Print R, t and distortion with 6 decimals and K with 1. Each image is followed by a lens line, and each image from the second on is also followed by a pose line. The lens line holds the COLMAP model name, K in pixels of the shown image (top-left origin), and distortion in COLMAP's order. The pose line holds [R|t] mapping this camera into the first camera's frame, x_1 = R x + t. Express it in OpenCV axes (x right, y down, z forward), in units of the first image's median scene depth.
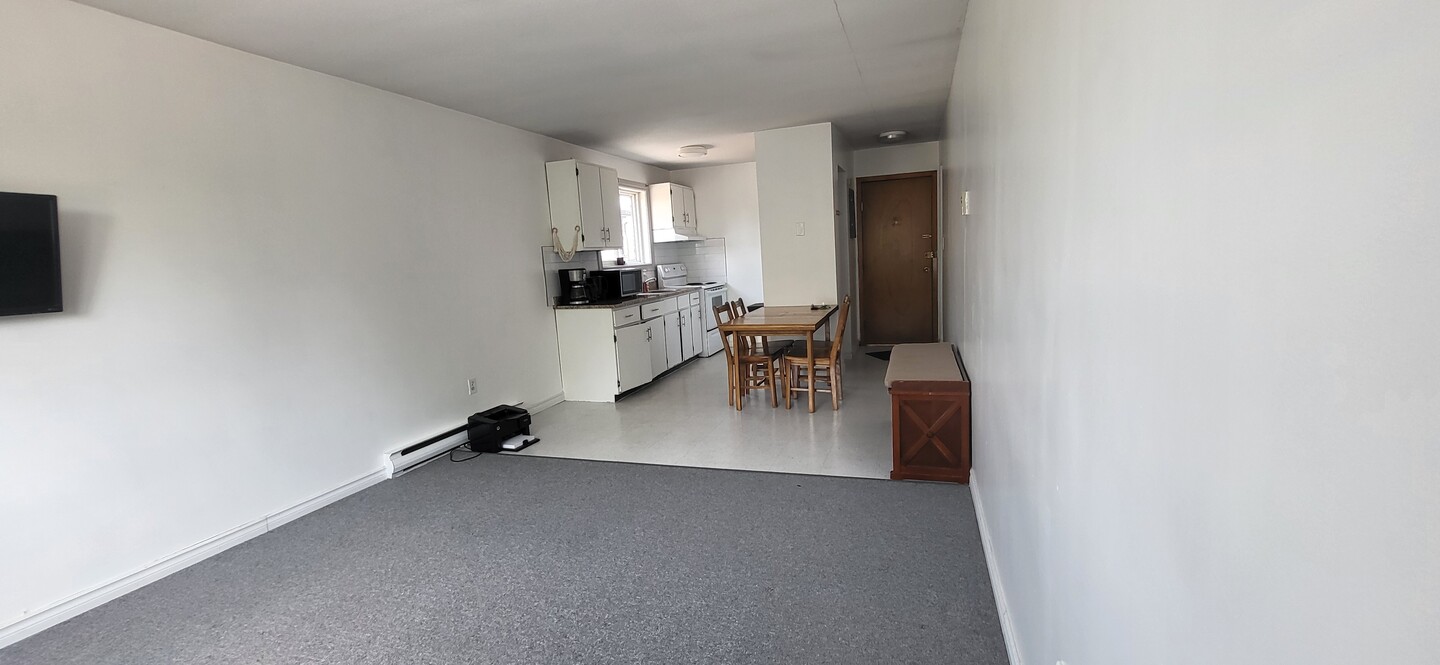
lens RADIAL K [[571.5, 0, 729.6], [0, 571.5, 330.6], [0, 0, 1]] dist [0.002734, -0.000131]
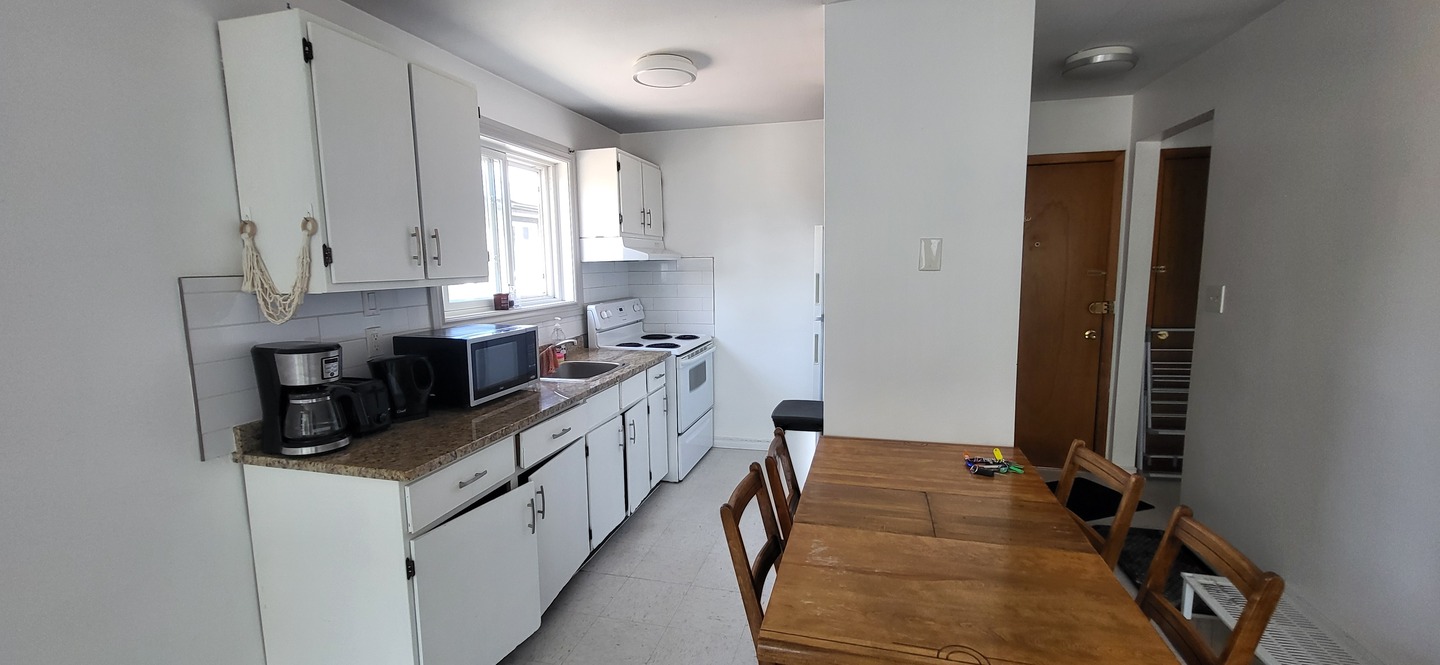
lens RADIAL K [[571.5, 0, 720.3], [0, 571.5, 338.2], [0, 0, 1]] dist [0.002734, -0.000131]
pose [[0.997734, 0.036221, 0.056695, -0.037787], [-0.036026, 0.999341, -0.004462, -0.097600], [-0.056819, 0.002409, 0.998382, 0.530456]]
